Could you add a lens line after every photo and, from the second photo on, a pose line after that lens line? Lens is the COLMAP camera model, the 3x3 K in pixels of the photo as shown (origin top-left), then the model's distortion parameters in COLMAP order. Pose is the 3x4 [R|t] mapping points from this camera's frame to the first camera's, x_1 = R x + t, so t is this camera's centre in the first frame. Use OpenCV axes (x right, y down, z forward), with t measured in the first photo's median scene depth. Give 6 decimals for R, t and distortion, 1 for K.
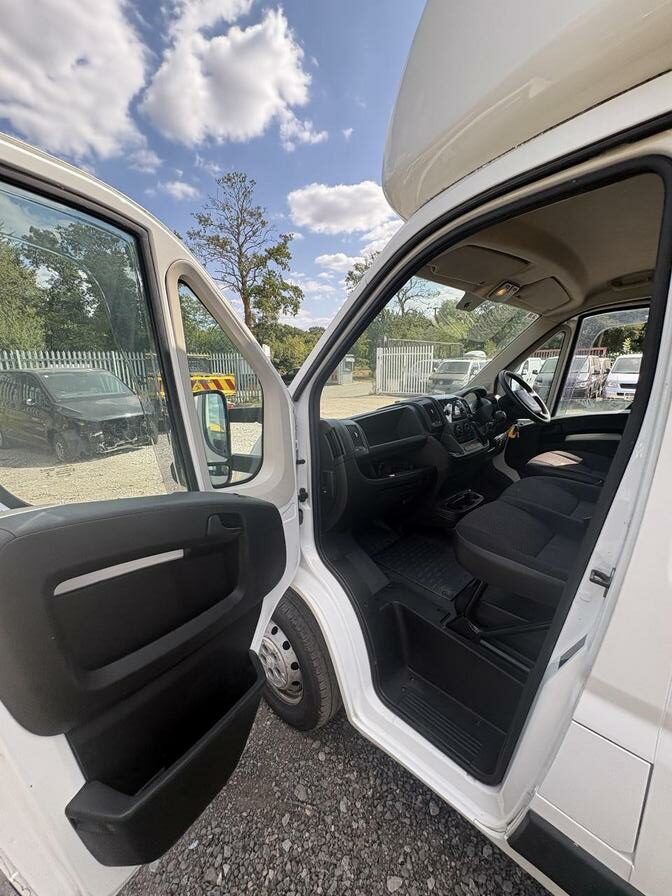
lens RADIAL K [[356.3, 0, 336.0], [0, 356.3, 448.0], [0, 0, 1]] dist [-0.002480, -0.000465]
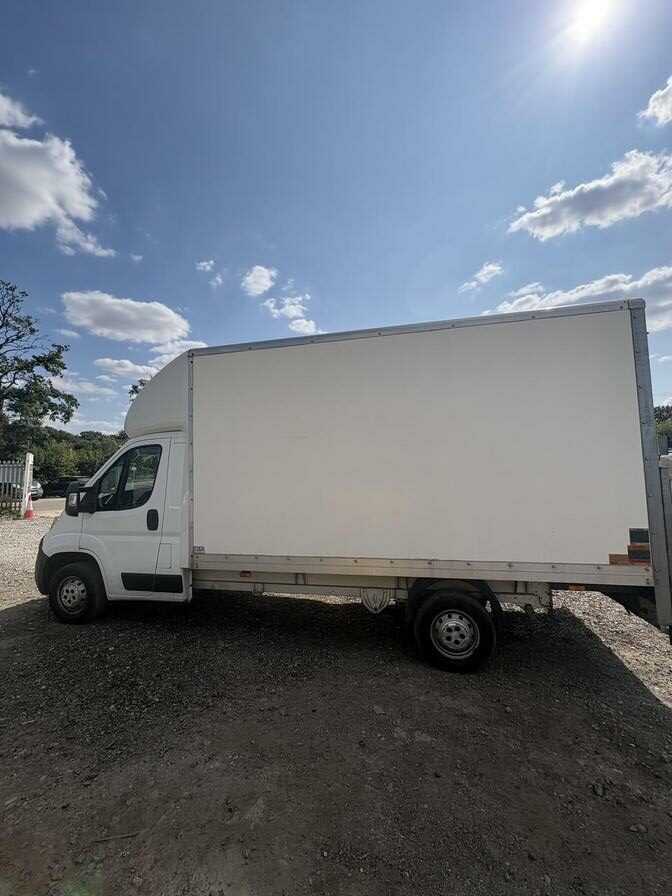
lens RADIAL K [[354.9, 0, 336.0], [0, 354.9, 448.0], [0, 0, 1]] dist [0.000325, -0.000011]
pose [[0.849572, 0.039975, 0.525955, 0.002477], [0.116663, 0.958190, -0.261271, 0.026516], [-0.514409, 0.283328, 0.809388, -0.123942]]
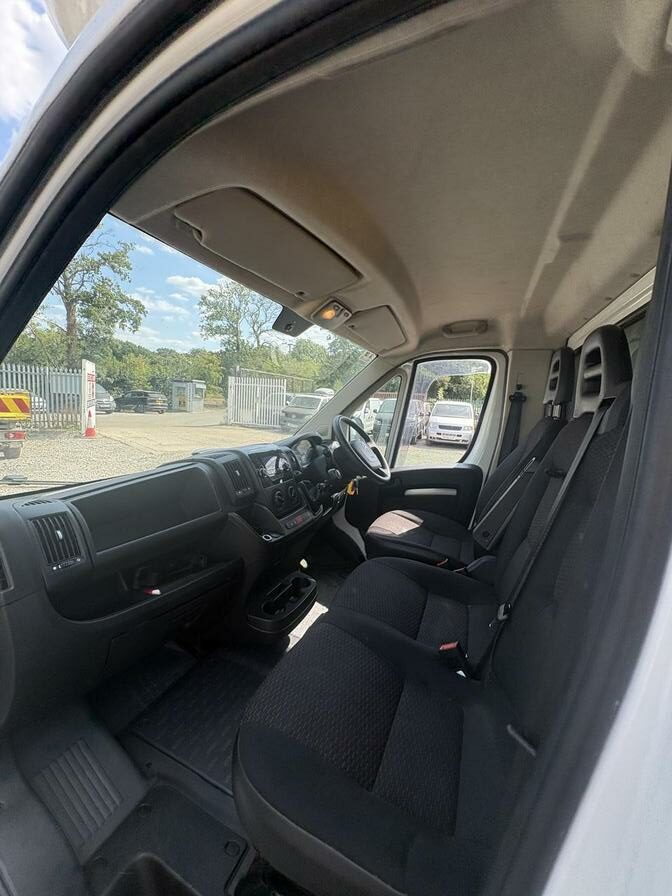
lens RADIAL K [[354.9, 0, 336.0], [0, 354.9, 448.0], [0, 0, 1]] dist [0.000325, -0.000011]
pose [[0.923071, 0.016305, 0.384285, 0.011708], [0.015910, 0.996628, -0.080501, -0.005956], [-0.384301, 0.080422, 0.919698, 0.019926]]
